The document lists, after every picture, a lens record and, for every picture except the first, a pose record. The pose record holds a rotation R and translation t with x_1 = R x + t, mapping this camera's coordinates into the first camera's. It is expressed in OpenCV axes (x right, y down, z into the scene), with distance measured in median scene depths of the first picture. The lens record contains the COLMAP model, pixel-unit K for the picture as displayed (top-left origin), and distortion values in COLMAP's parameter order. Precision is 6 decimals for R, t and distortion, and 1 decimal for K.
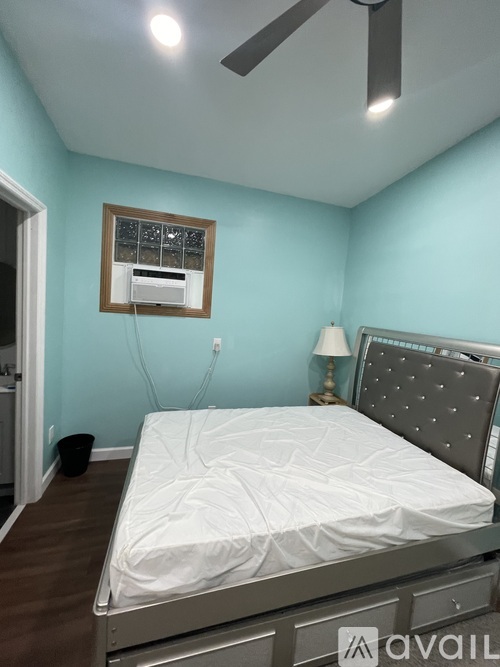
lens RADIAL K [[278.1, 0, 250.0], [0, 278.1, 333.5], [0, 0, 1]] dist [-0.000017, -0.000006]
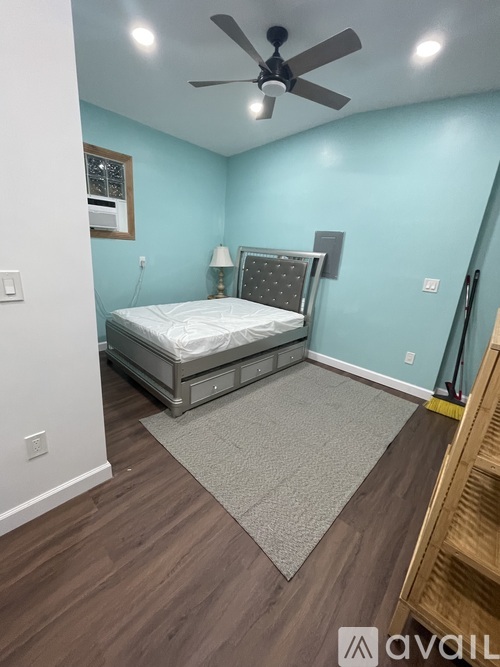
lens RADIAL K [[278.1, 0, 250.0], [0, 278.1, 333.5], [0, 0, 1]] dist [-0.000017, -0.000006]
pose [[0.864585, -0.157000, 0.477329, -0.387564], [0.034863, 0.966389, 0.254710, 0.055158], [-0.501275, -0.203578, 0.840999, -0.456092]]
